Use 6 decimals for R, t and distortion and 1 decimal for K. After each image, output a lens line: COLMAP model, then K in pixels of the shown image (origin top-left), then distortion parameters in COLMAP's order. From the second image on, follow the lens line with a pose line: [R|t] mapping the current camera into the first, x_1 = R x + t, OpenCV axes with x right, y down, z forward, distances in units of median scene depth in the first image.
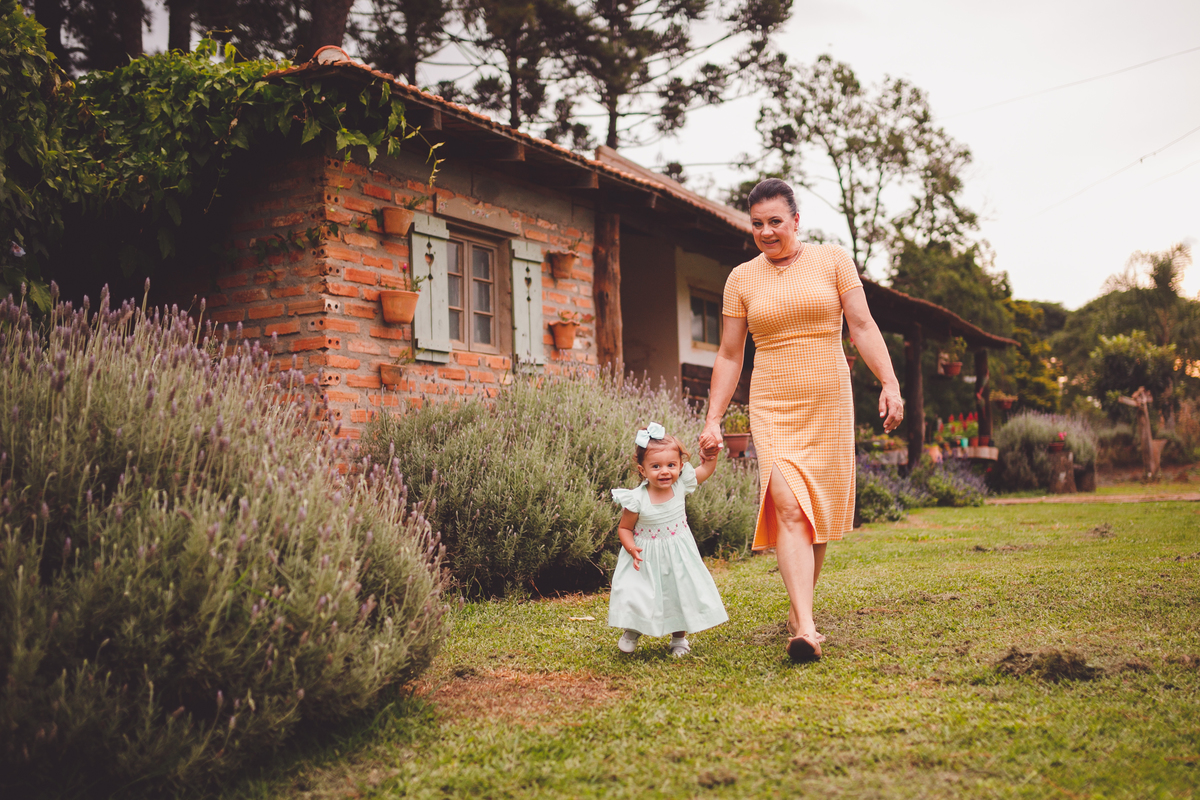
lens RADIAL K [[1306.6, 0, 679.3], [0, 1306.6, 419.7], [0, 0, 1]] dist [-0.062041, 0.105924]
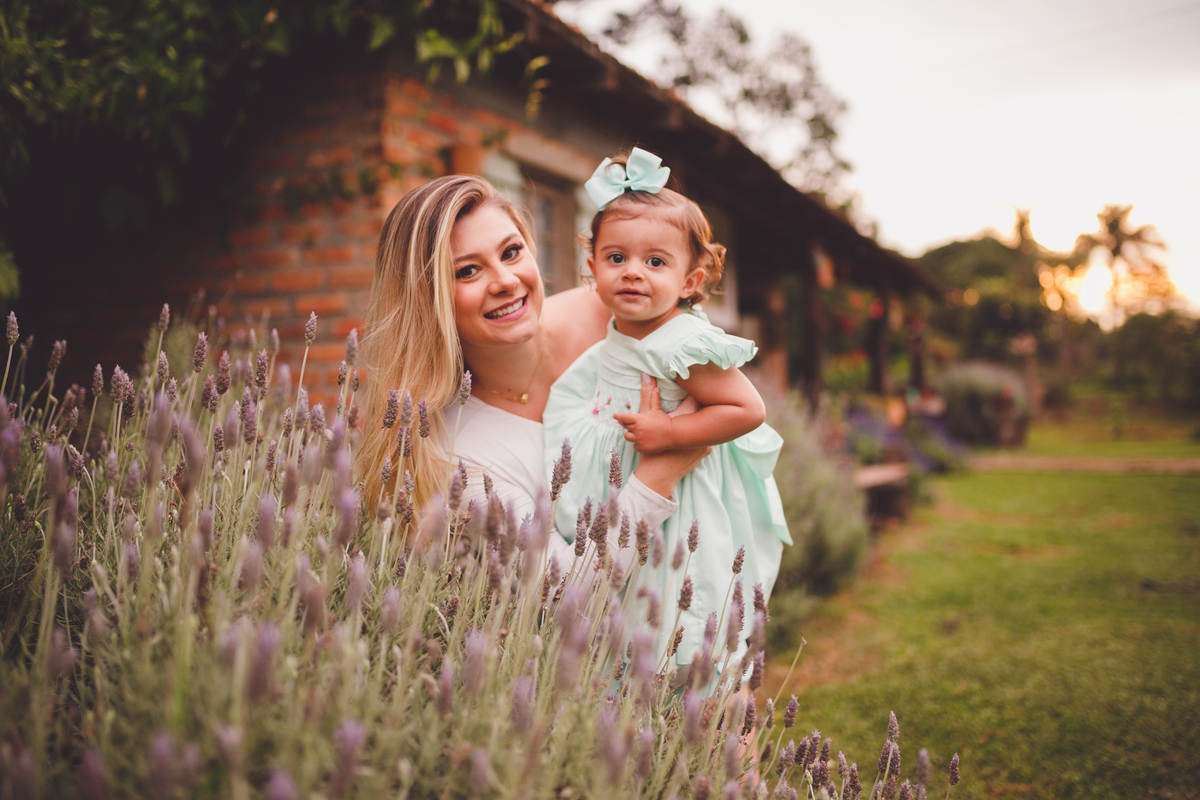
lens RADIAL K [[1156.1, 0, 600.0], [0, 1156.1, 400.0], [0, 0, 1]] dist [-0.061718, 0.098209]
pose [[0.998257, 0.022946, 0.054366, -0.137928], [-0.025912, 0.998178, 0.054494, -0.042455], [-0.053016, -0.055808, 0.997033, 0.254206]]
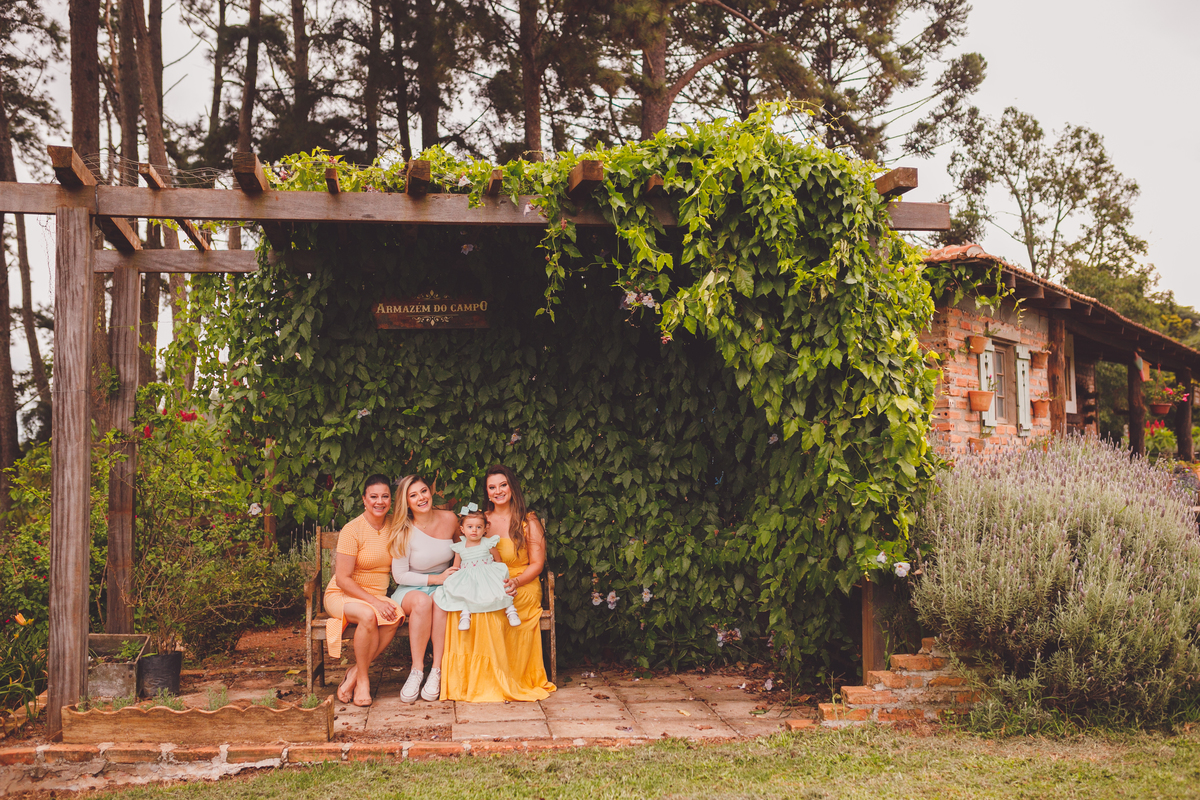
lens RADIAL K [[1150.7, 0, 600.0], [0, 1150.7, 400.0], [0, 0, 1]] dist [-0.058639, 0.088613]
pose [[0.985129, 0.010204, -0.171515, -0.337347], [-0.010461, 0.999945, -0.000594, -0.064687], [0.171500, 0.002379, 0.985181, -0.324112]]
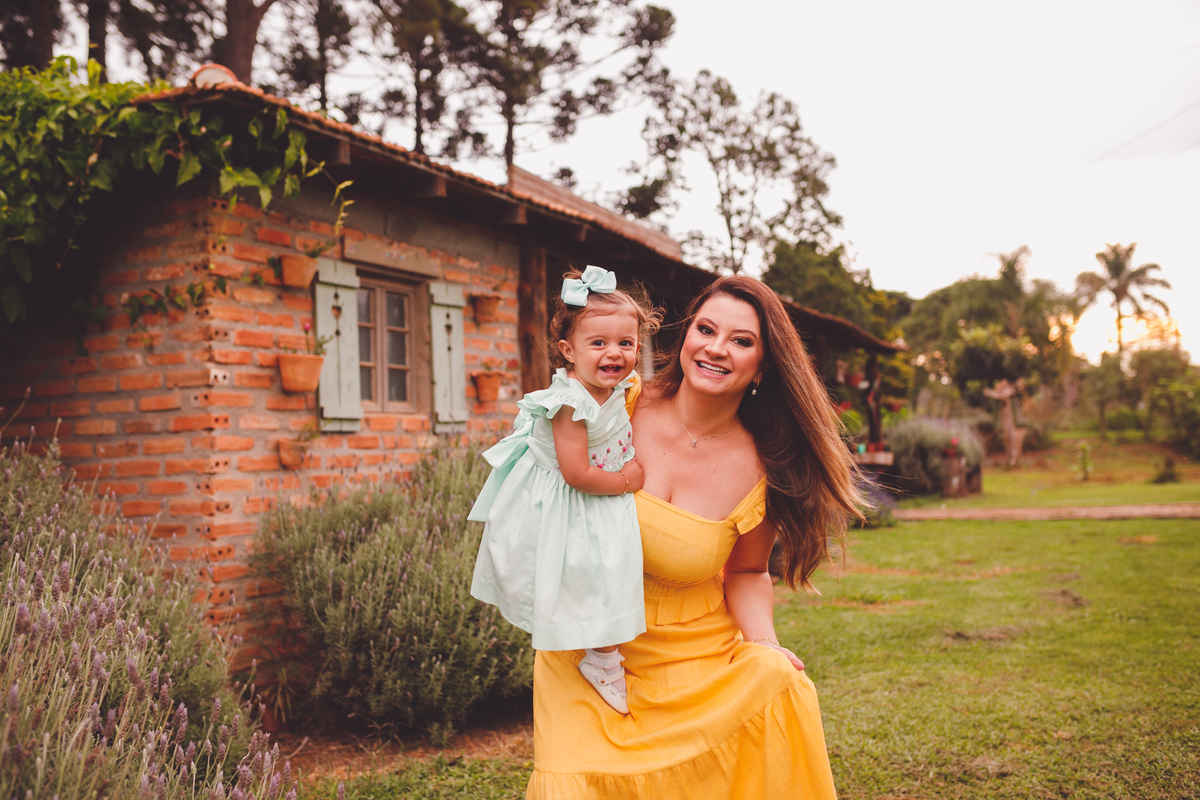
lens RADIAL K [[1150.7, 0, 600.0], [0, 1150.7, 400.0], [0, 0, 1]] dist [-0.058639, 0.088613]
pose [[0.999470, -0.002876, 0.032420, -0.035030], [0.002573, 0.999953, 0.009387, -0.059510], [-0.032446, -0.009299, 0.999430, 0.194704]]
